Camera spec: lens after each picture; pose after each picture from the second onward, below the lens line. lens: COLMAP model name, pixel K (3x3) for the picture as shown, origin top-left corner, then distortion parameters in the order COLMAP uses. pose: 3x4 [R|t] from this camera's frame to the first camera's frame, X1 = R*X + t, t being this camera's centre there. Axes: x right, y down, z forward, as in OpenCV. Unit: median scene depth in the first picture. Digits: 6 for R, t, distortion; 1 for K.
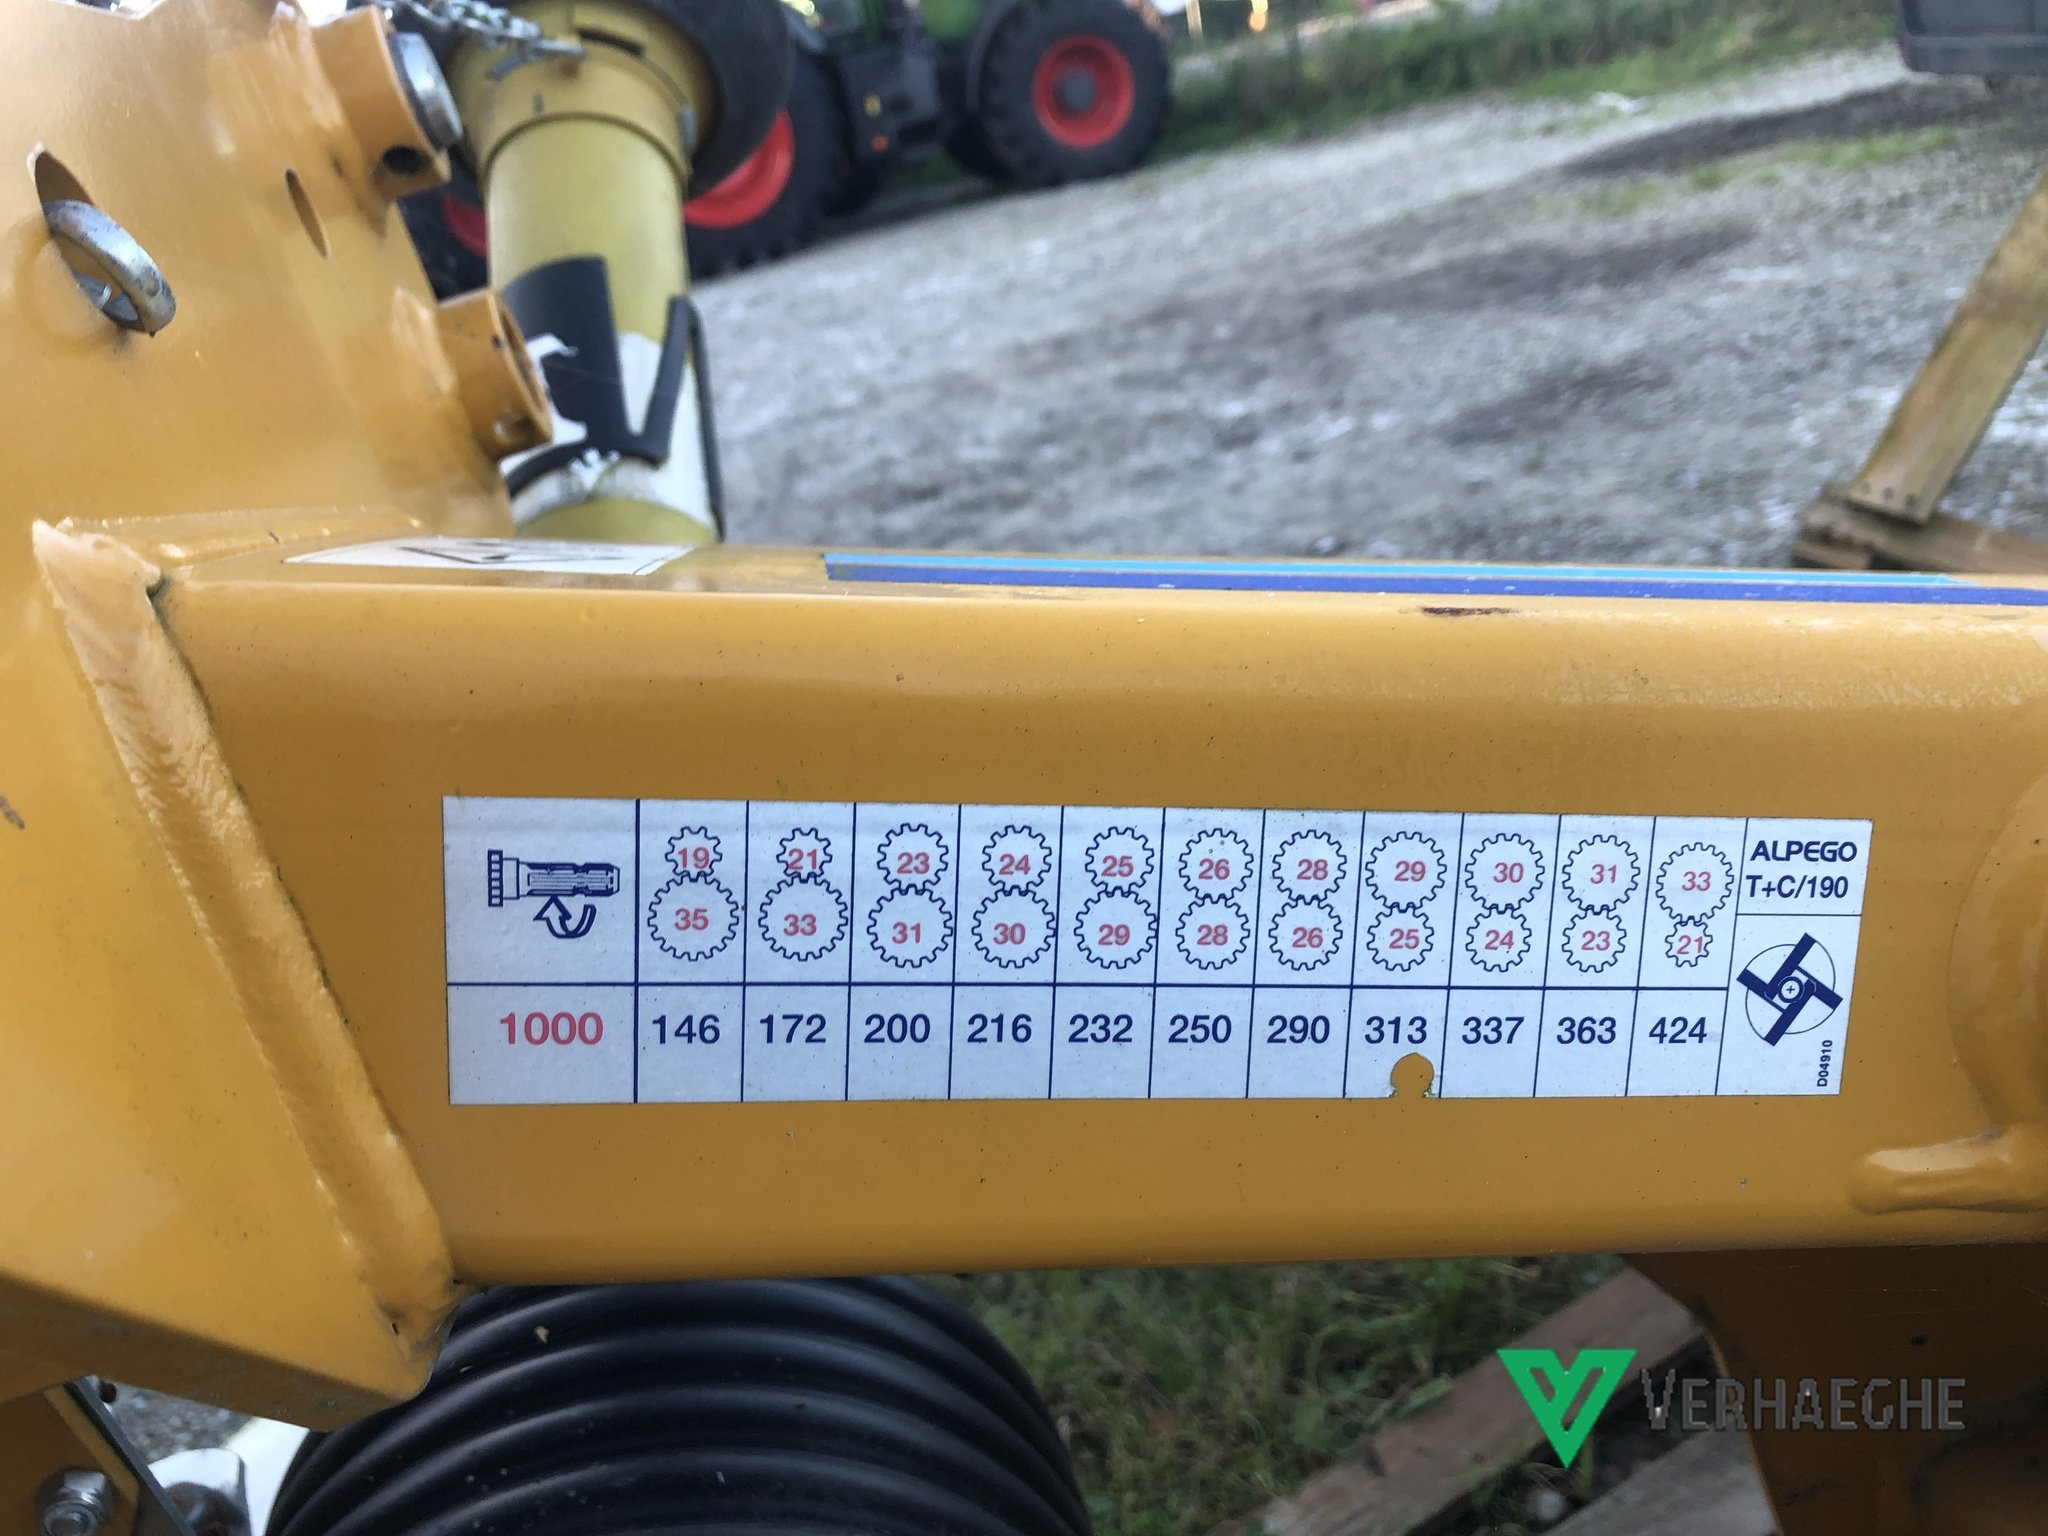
lens RADIAL K [[1706.2, 0, 1024.0], [0, 1706.2, 768.0], [0, 0, 1]] dist [-0.008316, 0.006279]
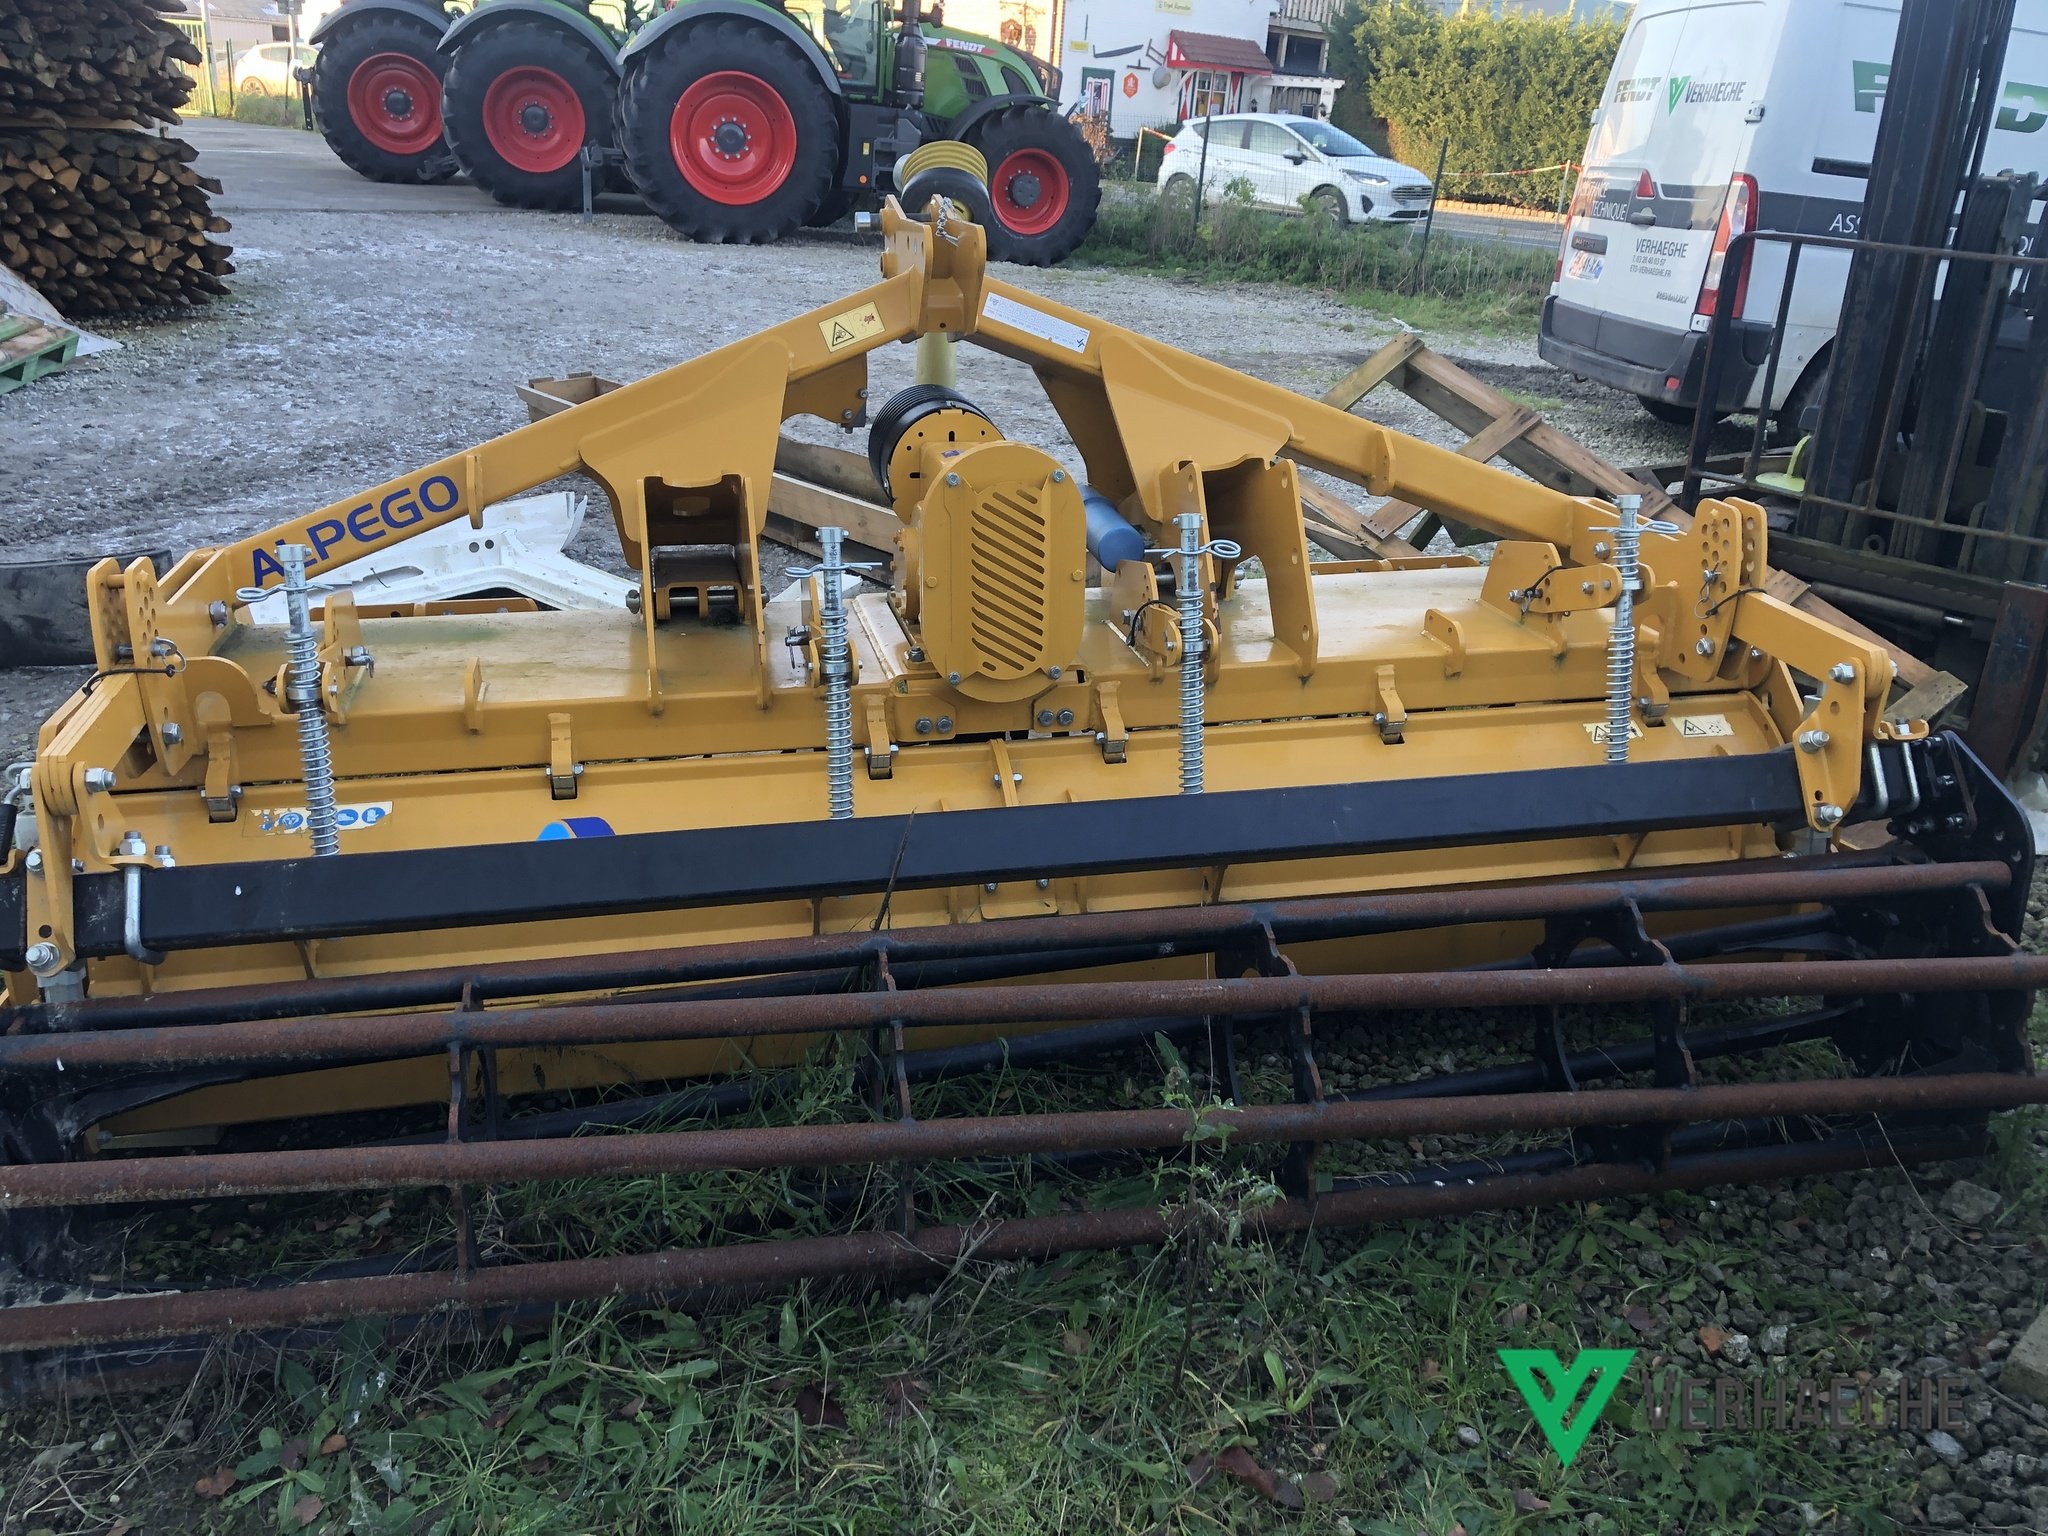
lens RADIAL K [[1738.7, 0, 1025.5], [0, 1738.7, 788.3], [0, 0, 1]] dist [0.010461, -0.002246]
pose [[0.953447, 0.271730, 0.130771, -0.112582], [-0.267413, 0.962292, -0.049849, 0.627376], [-0.139386, 0.012559, 0.990159, -1.803370]]
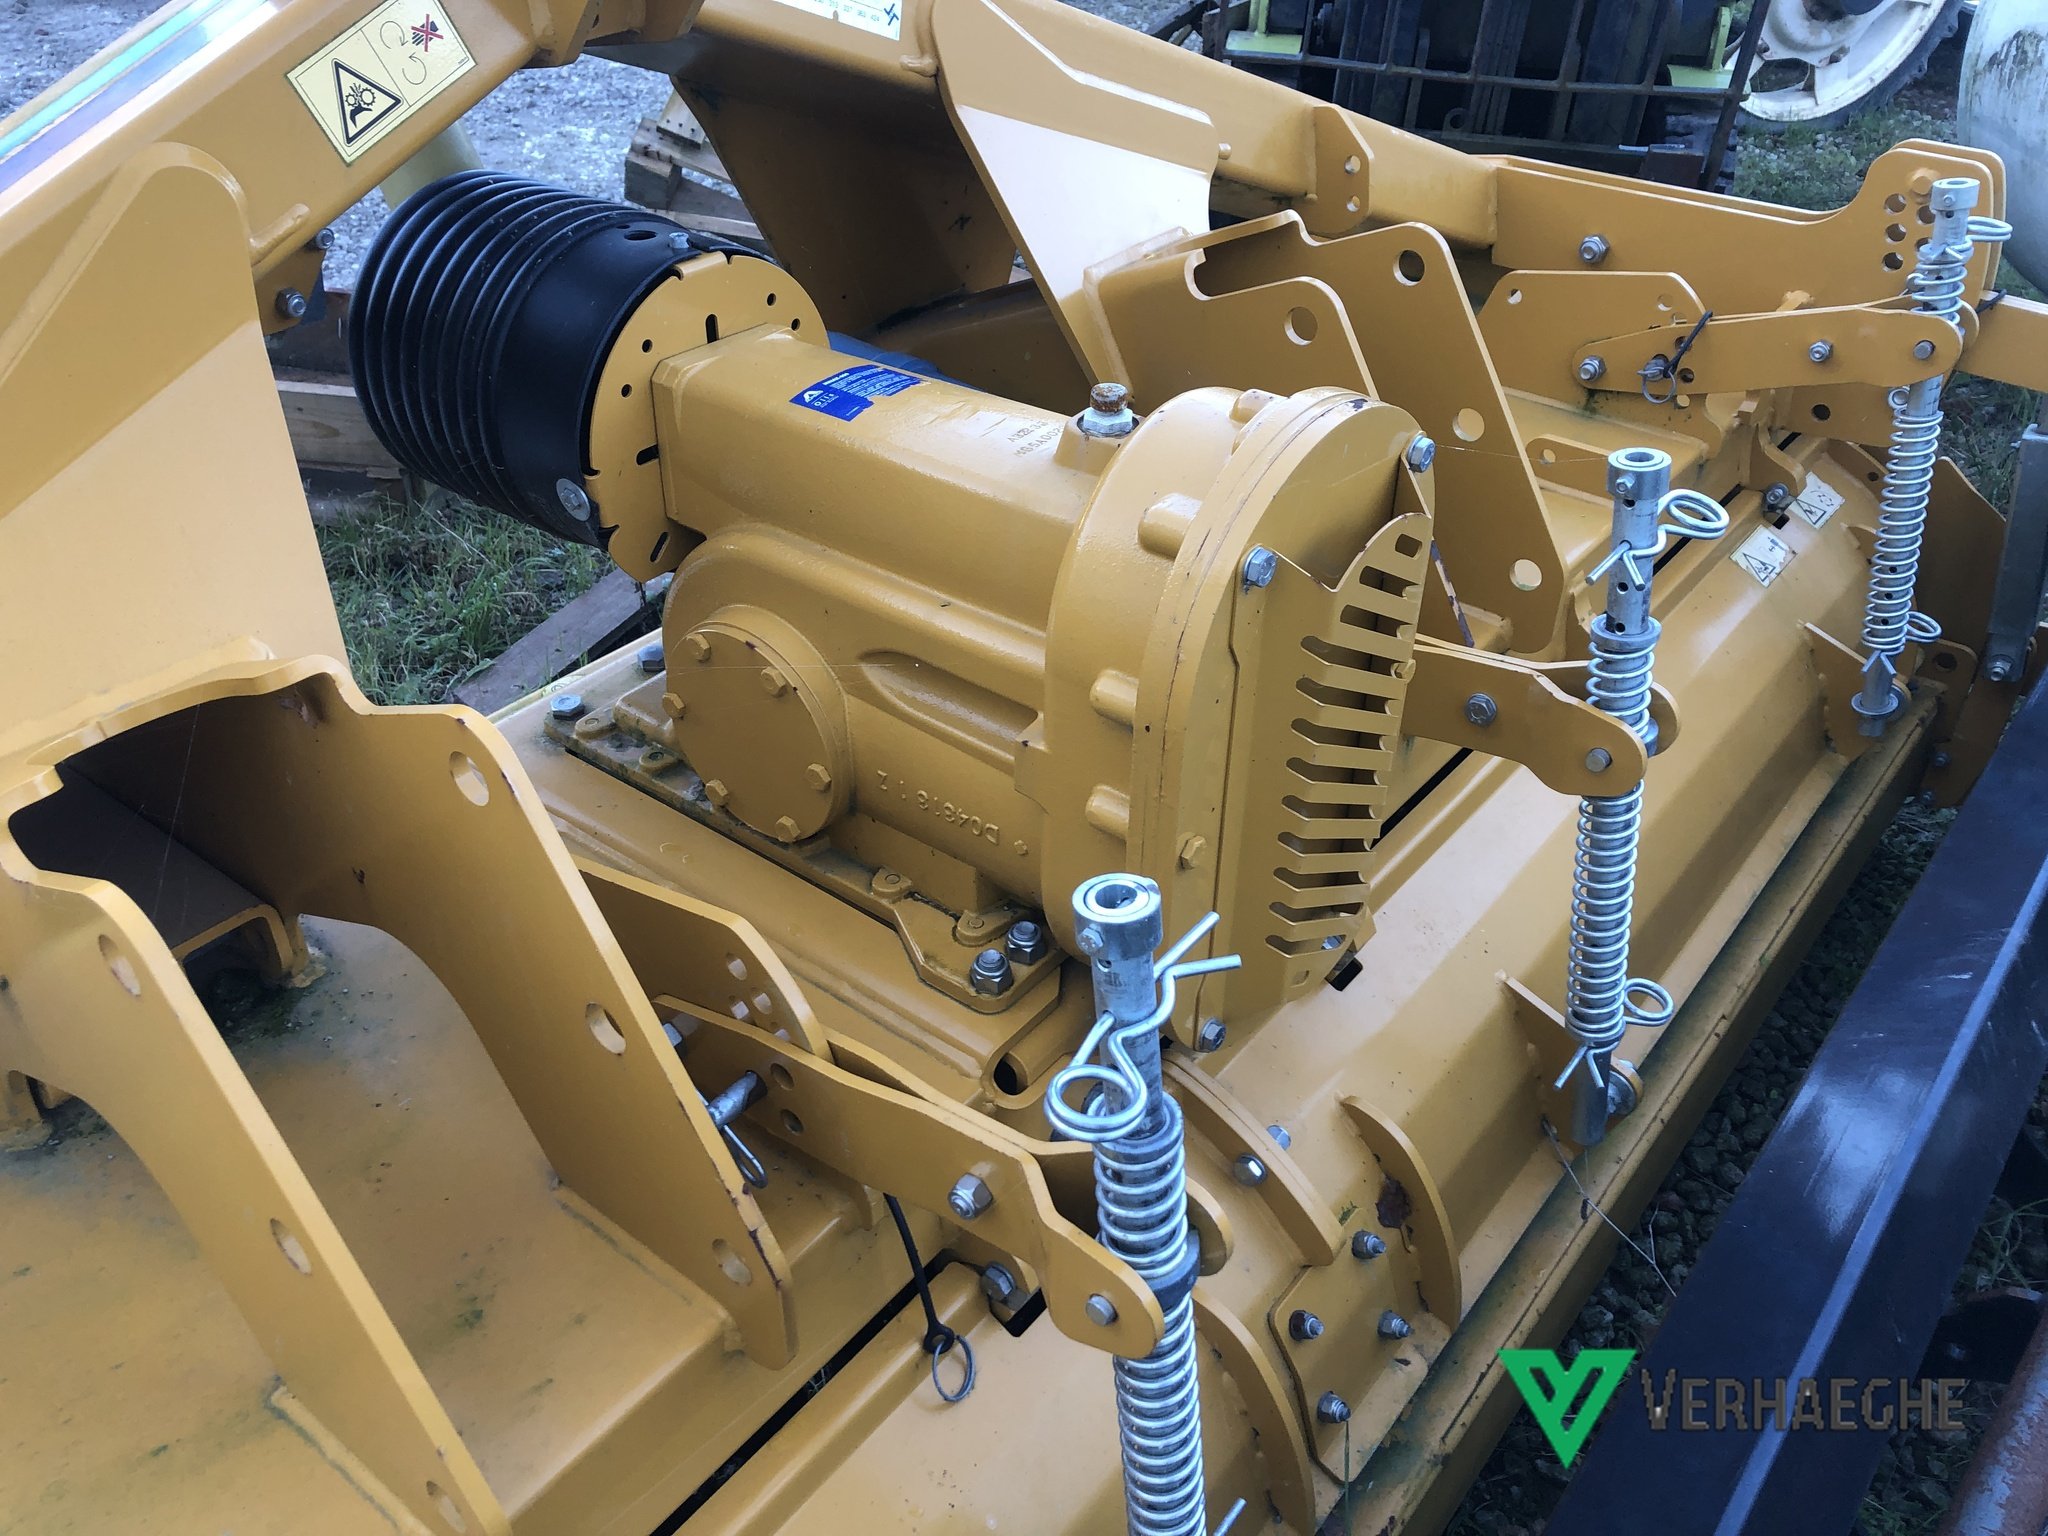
lens RADIAL K [[1706.2, 0, 1024.0], [0, 1706.2, 768.0], [0, 0, 1]] dist [-0.008316, 0.006279]
pose [[0.721356, -0.116945, 0.682619, -0.462275], [0.043308, 0.991328, 0.124067, 0.269629], [-0.691209, -0.059934, 0.720165, -0.472860]]
